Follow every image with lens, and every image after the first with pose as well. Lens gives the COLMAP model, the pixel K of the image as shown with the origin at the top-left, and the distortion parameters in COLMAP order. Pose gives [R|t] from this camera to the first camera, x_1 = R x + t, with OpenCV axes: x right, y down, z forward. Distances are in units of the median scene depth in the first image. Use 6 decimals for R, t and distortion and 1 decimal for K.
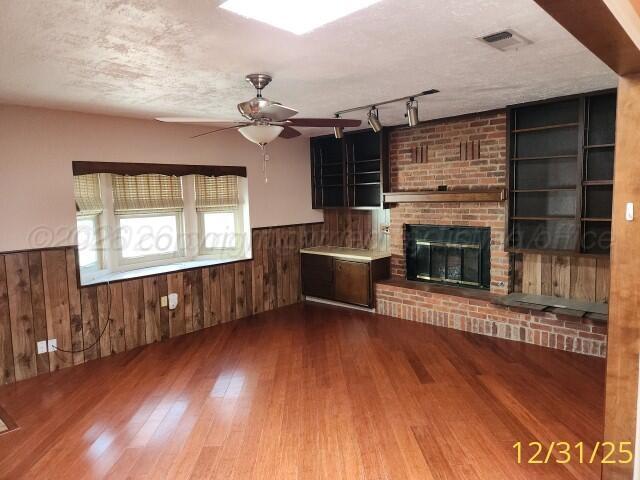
lens RADIAL K [[424.7, 0, 322.2], [0, 424.7, 235.3], [0, 0, 1]] dist [0.009781, -0.000488]
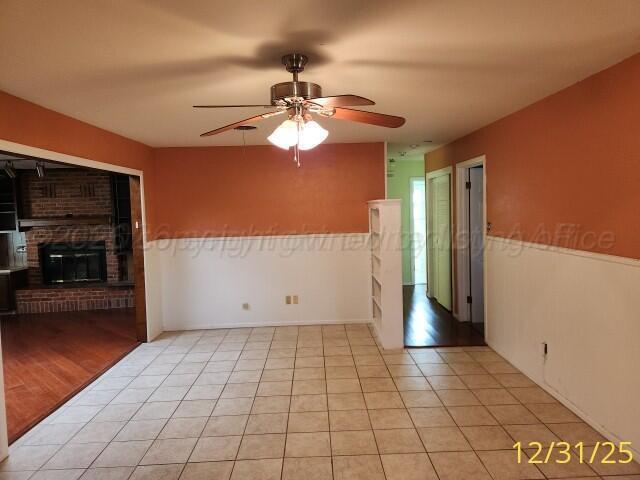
lens RADIAL K [[424.7, 0, 322.2], [0, 424.7, 235.3], [0, 0, 1]] dist [0.009781, -0.000488]
pose [[0.711637, -0.033280, 0.701759, -0.119705], [0.080940, 0.996110, -0.034840, 0.073386], [-0.697869, 0.081594, 0.711562, -0.610696]]
